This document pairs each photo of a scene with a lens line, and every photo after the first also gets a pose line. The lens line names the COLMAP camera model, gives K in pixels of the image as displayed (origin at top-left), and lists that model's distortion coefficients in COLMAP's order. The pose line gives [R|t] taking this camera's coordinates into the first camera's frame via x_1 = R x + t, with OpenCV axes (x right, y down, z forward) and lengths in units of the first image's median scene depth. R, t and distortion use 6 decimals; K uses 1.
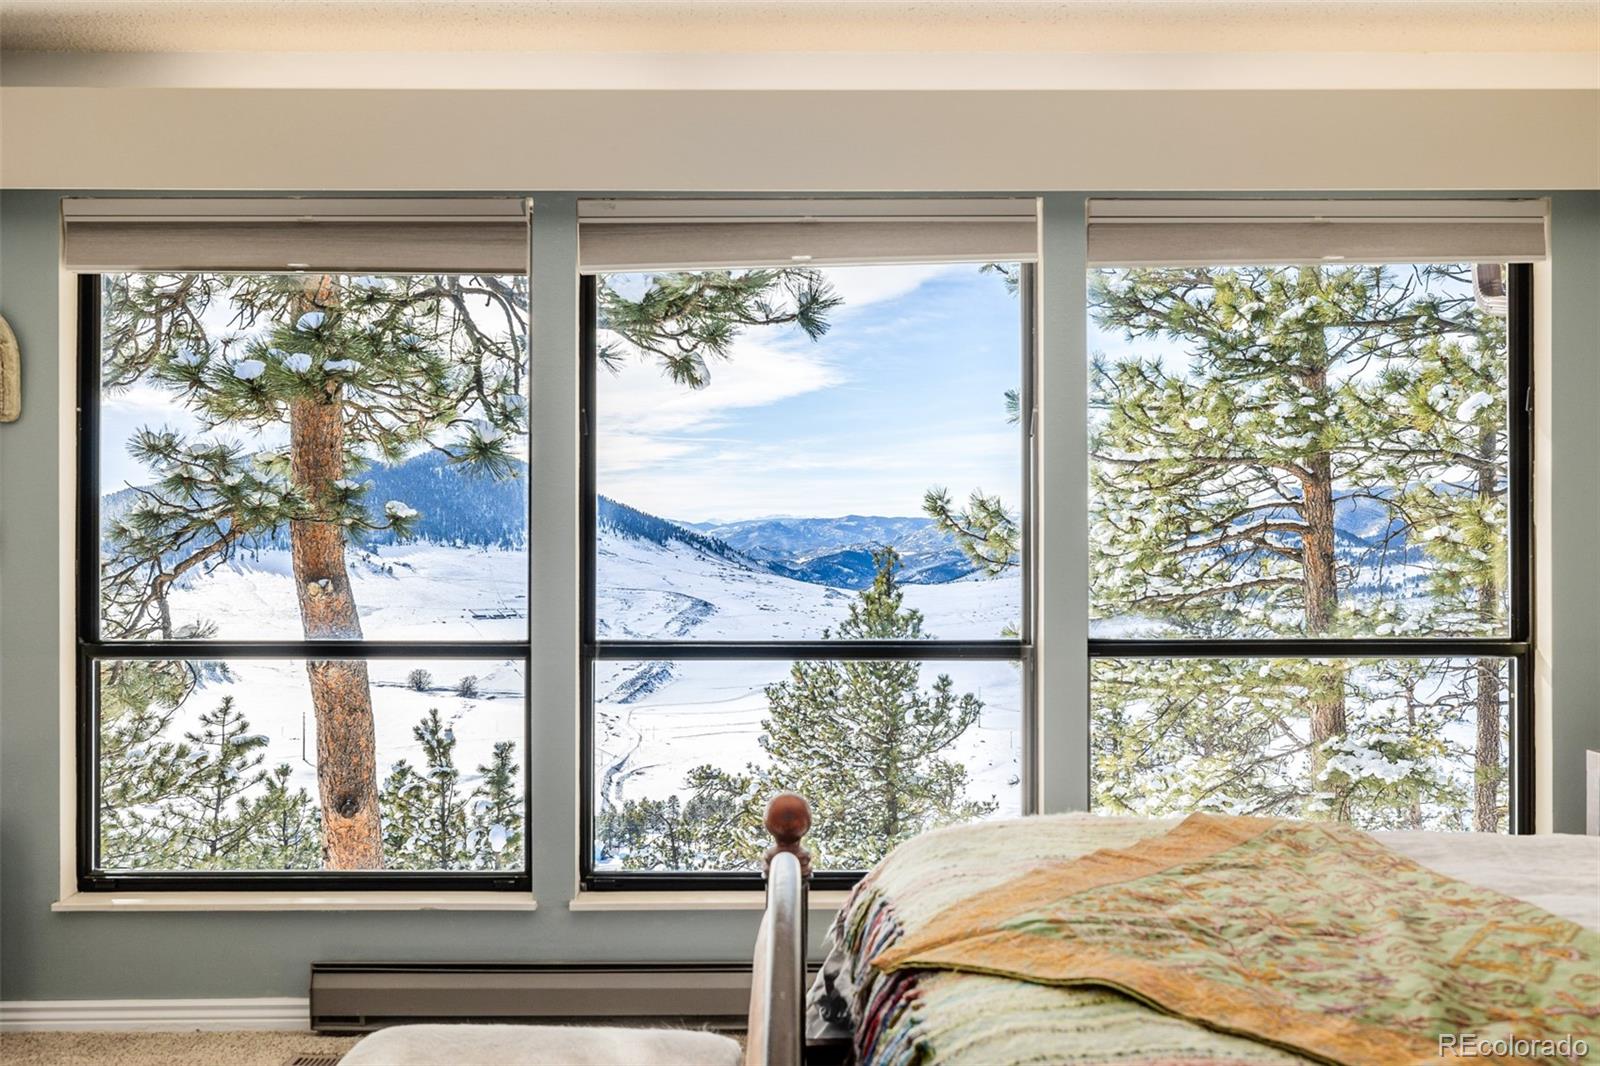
lens RADIAL K [[1369.2, 0, 795.8], [0, 1369.2, 536.7], [0, 0, 1]] dist [-0.001890, -0.011697]
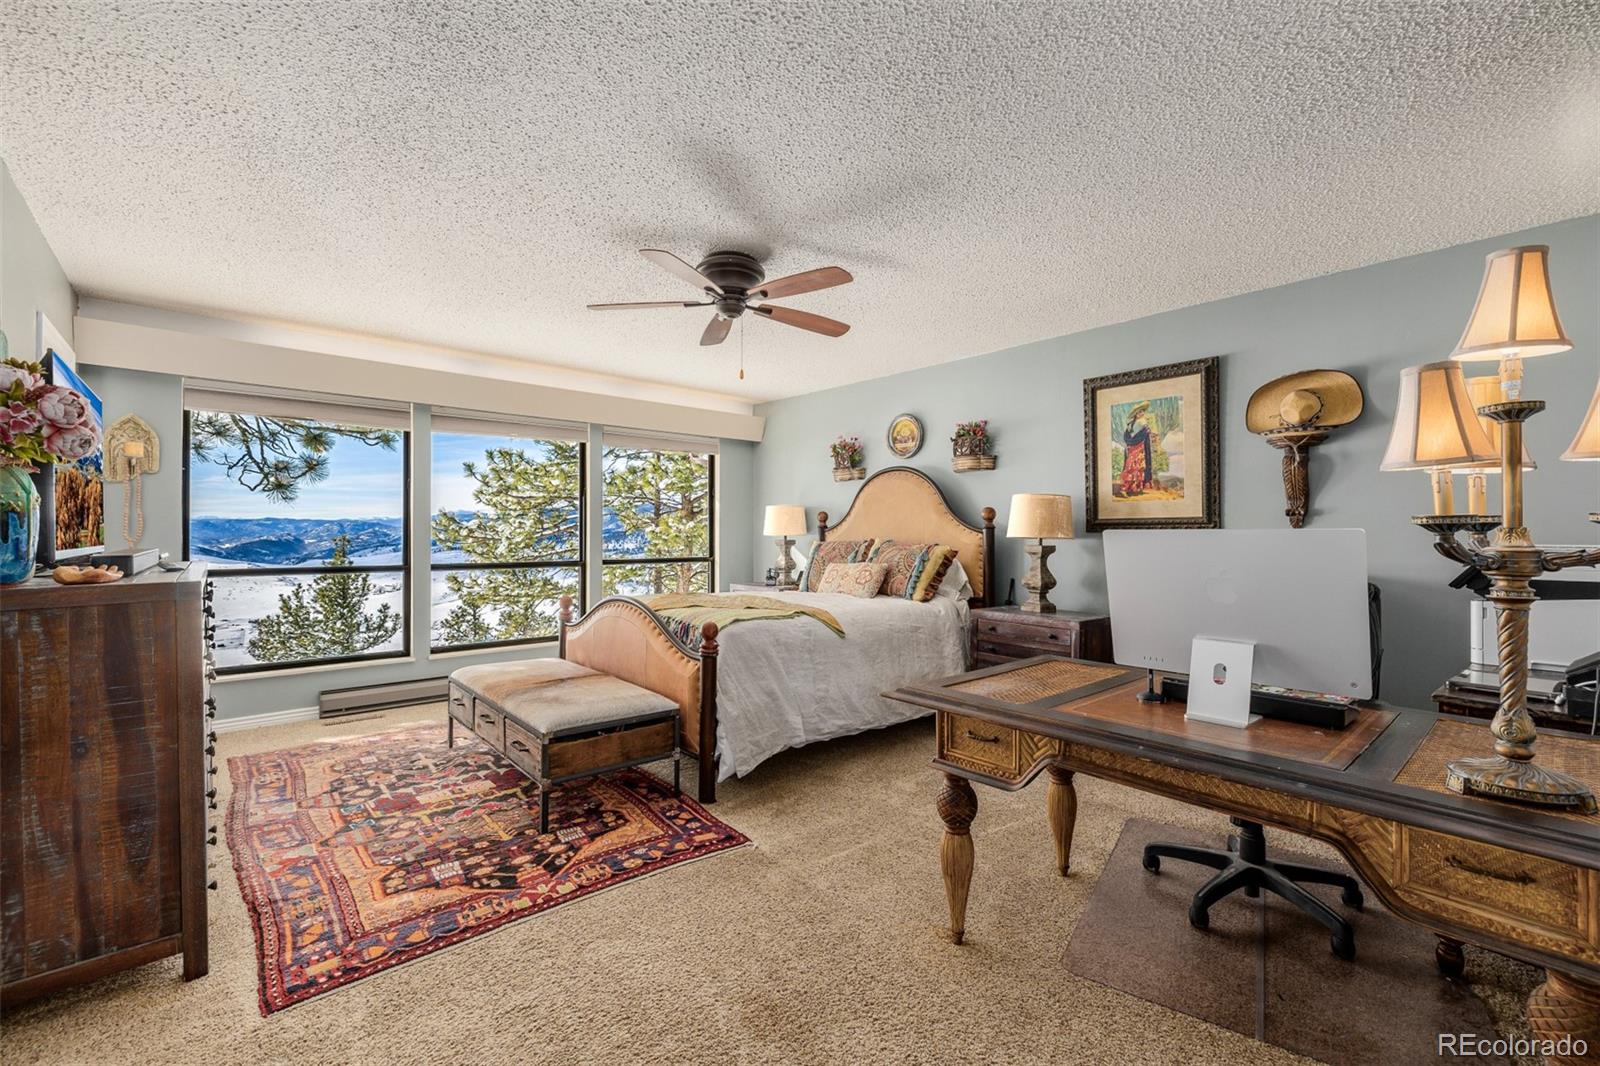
lens RADIAL K [[677.9, 0, 801.4], [0, 677.9, 534.3], [0, 0, 1]] dist [0.000602, 0.000082]
pose [[0.755111, 0.001938, 0.655594, -0.138533], [-0.004068, 0.999990, 0.001731, 0.002830], [-0.655584, -0.003974, 0.755112, -0.152184]]
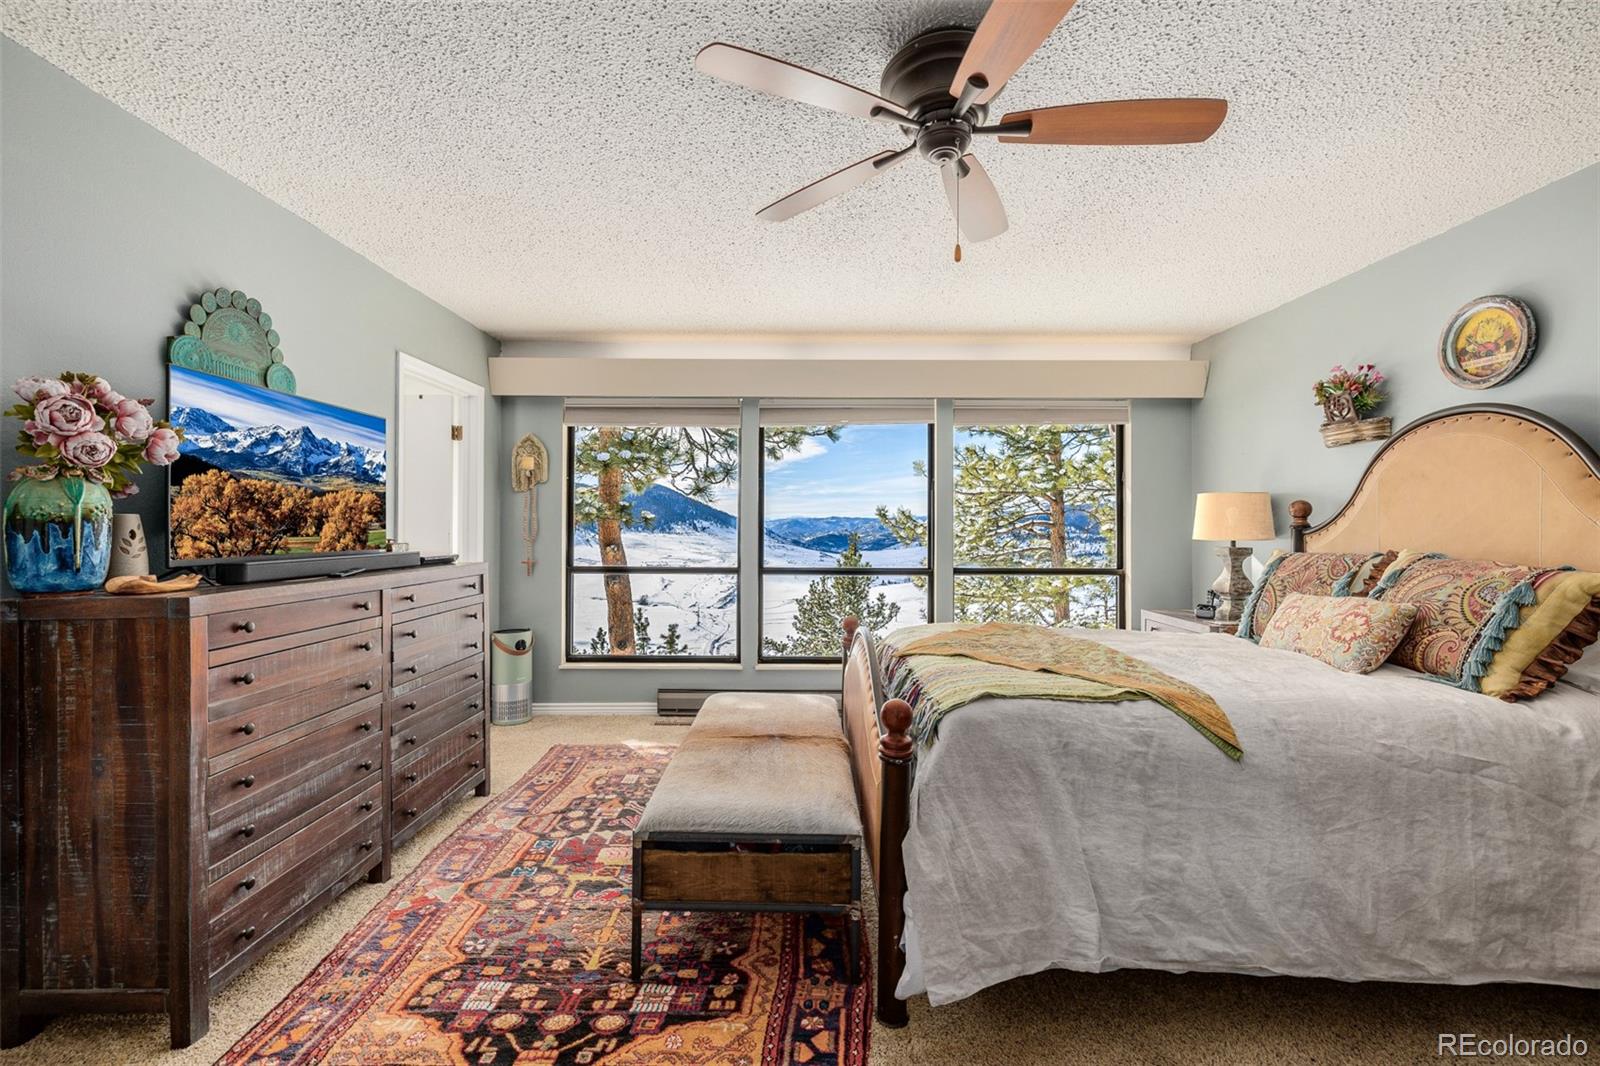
lens RADIAL K [[677.9, 0, 798.3], [0, 677.9, 522.9], [0, 0, 1]] dist [0.000602, 0.000082]
pose [[0.999939, 0.004745, -0.010014, -0.019587], [-0.004804, 0.999971, -0.005943, -0.000405], [0.009986, 0.005991, 0.999932, -0.083621]]
